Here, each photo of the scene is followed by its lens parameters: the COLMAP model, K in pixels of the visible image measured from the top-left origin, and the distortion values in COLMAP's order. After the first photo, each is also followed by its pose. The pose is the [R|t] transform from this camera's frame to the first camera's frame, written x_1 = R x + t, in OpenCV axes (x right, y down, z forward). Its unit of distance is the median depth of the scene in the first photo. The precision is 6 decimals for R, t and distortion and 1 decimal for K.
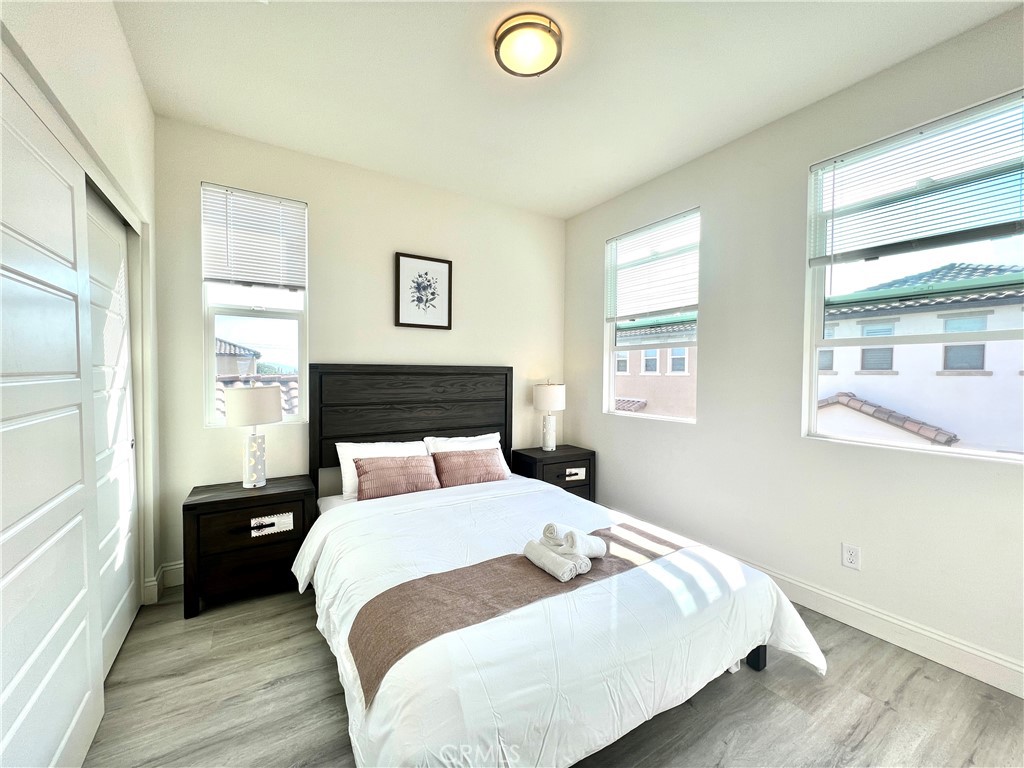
lens RADIAL K [[409.8, 0, 505.2], [0, 409.8, 390.5], [0, 0, 1]] dist [-0.002115, -0.000012]
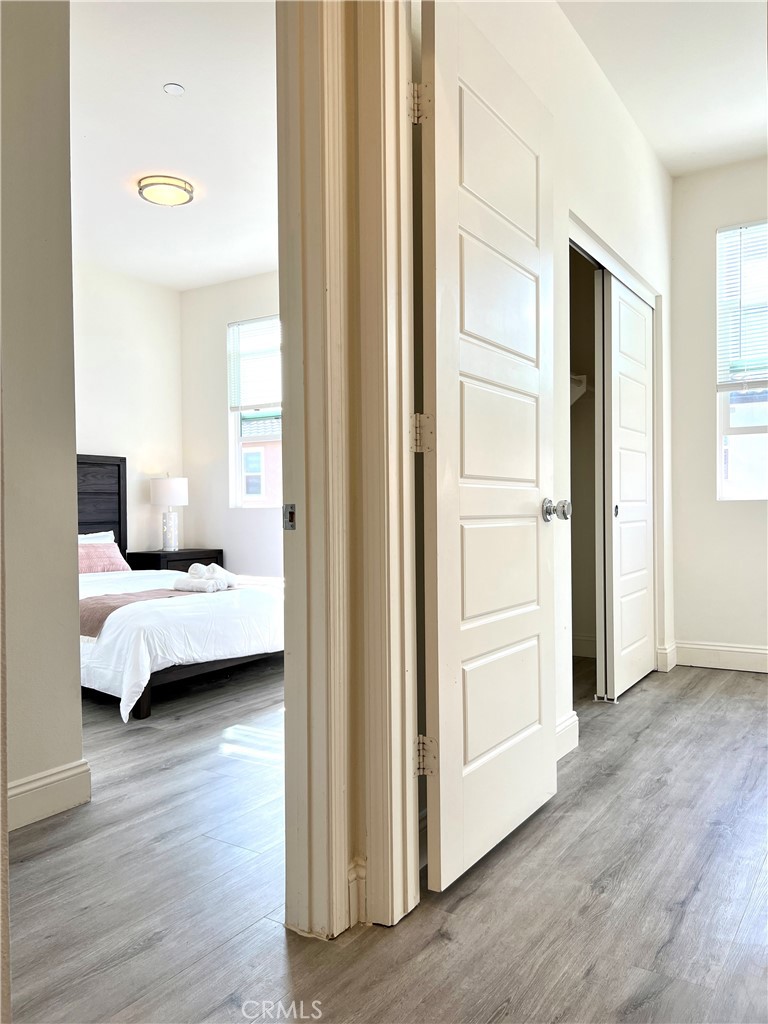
lens RADIAL K [[775.7, 0, 387.8], [0, 775.7, 516.2], [0, 0, 1]] dist [0.022383, -0.018479]
pose [[0.902199, -0.016936, 0.430987, -0.197650], [0.032167, 0.999088, -0.028076, 0.134394], [-0.430119, 0.039194, 0.901921, -0.744528]]
